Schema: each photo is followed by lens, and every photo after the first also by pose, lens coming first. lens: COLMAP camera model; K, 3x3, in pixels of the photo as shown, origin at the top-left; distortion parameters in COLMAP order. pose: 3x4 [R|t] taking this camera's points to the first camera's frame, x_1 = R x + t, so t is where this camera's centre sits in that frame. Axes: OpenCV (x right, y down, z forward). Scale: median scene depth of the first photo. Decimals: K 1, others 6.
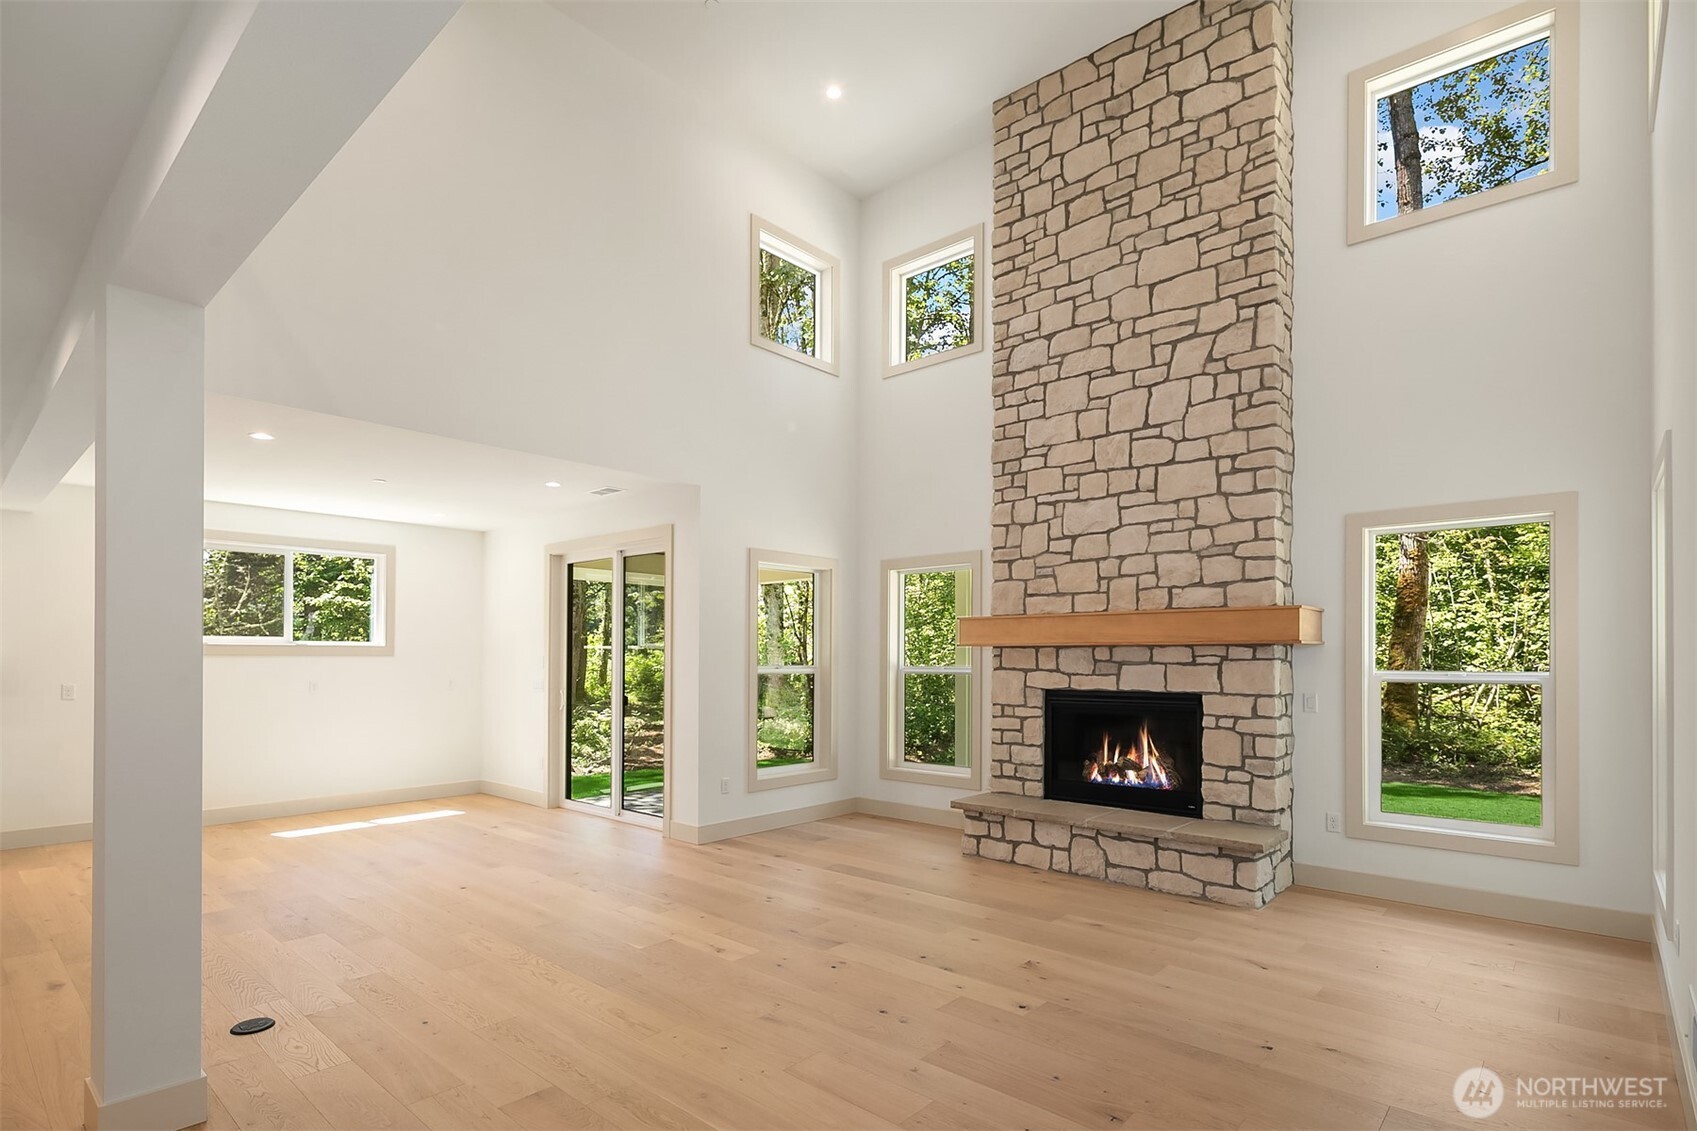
lens RADIAL K [[820.2, 0, 851.0], [0, 820.2, 657.8], [0, 0, 1]] dist [0.000488, -0.000903]
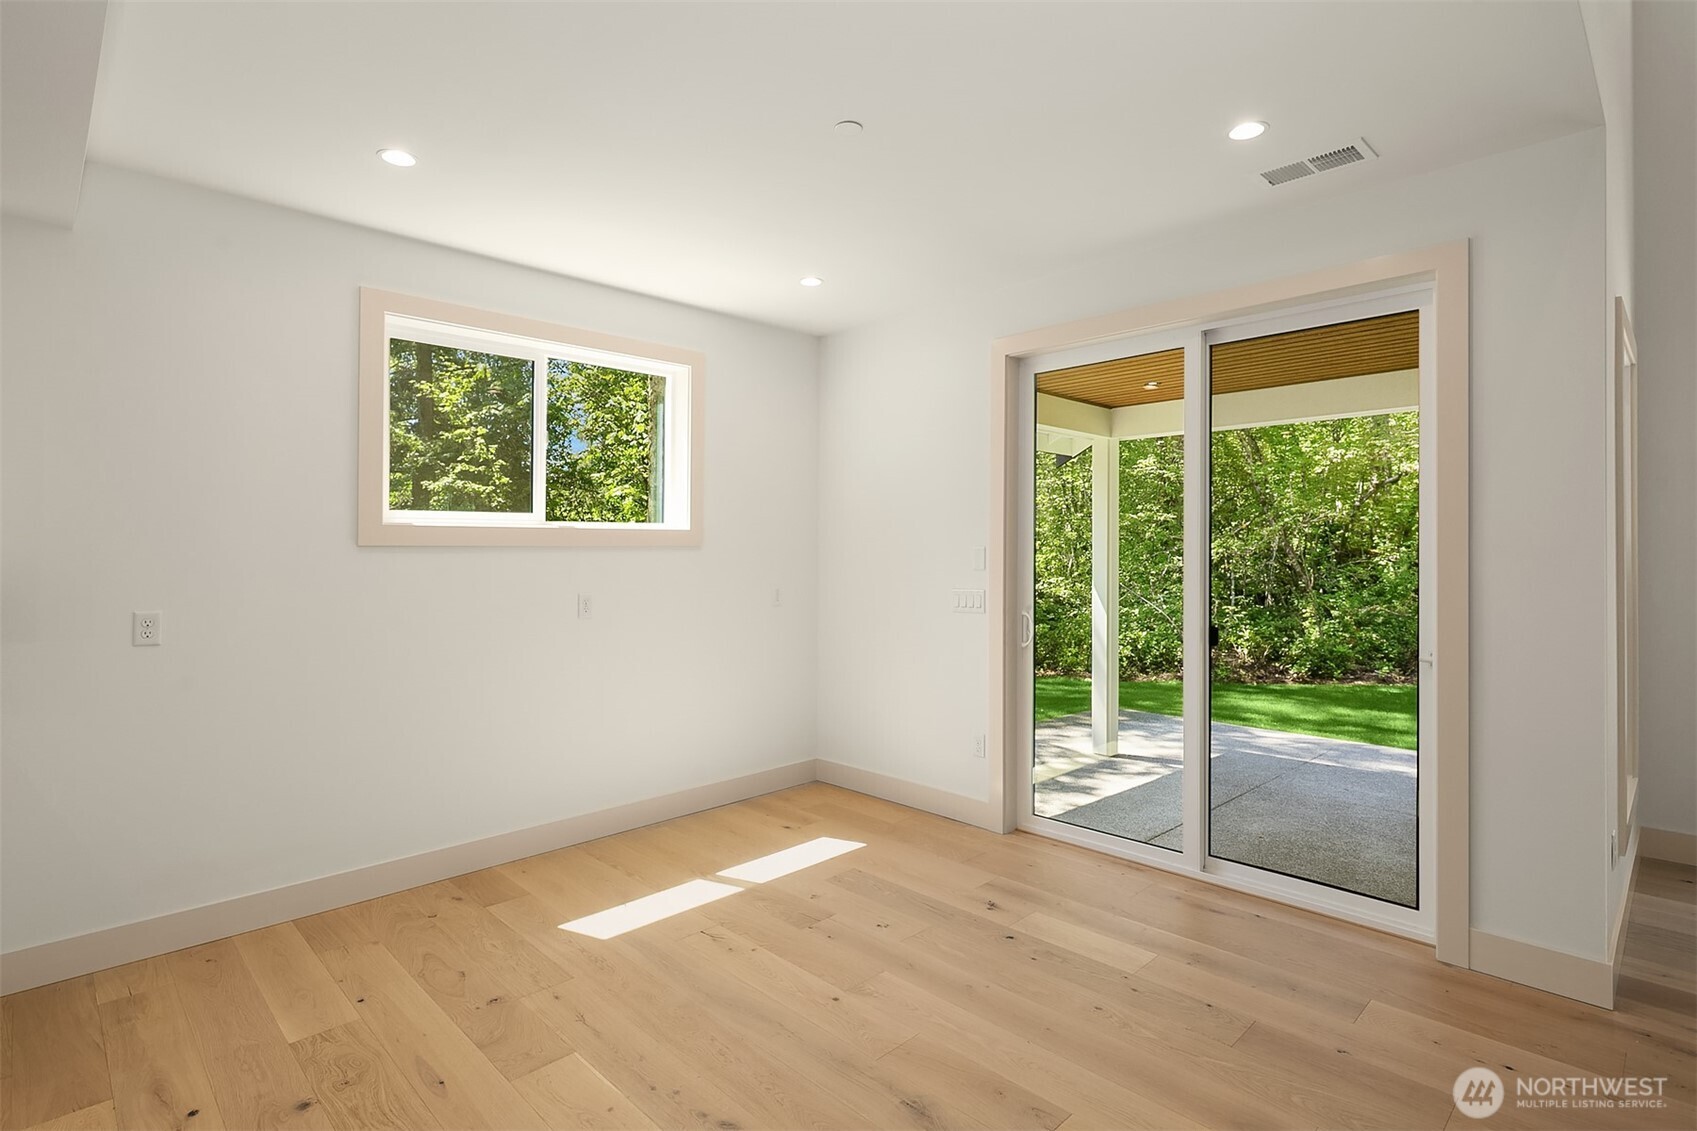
lens RADIAL K [[819.2, 0, 848.5], [0, 819.2, 565.5], [0, 0, 1]] dist [-0.000579, -0.000351]
pose [[0.997568, -0.000366, -0.069693, -0.401143], [0.001649, 0.999830, 0.018358, -0.000832], [0.069675, -0.018428, 0.997400, 0.430656]]
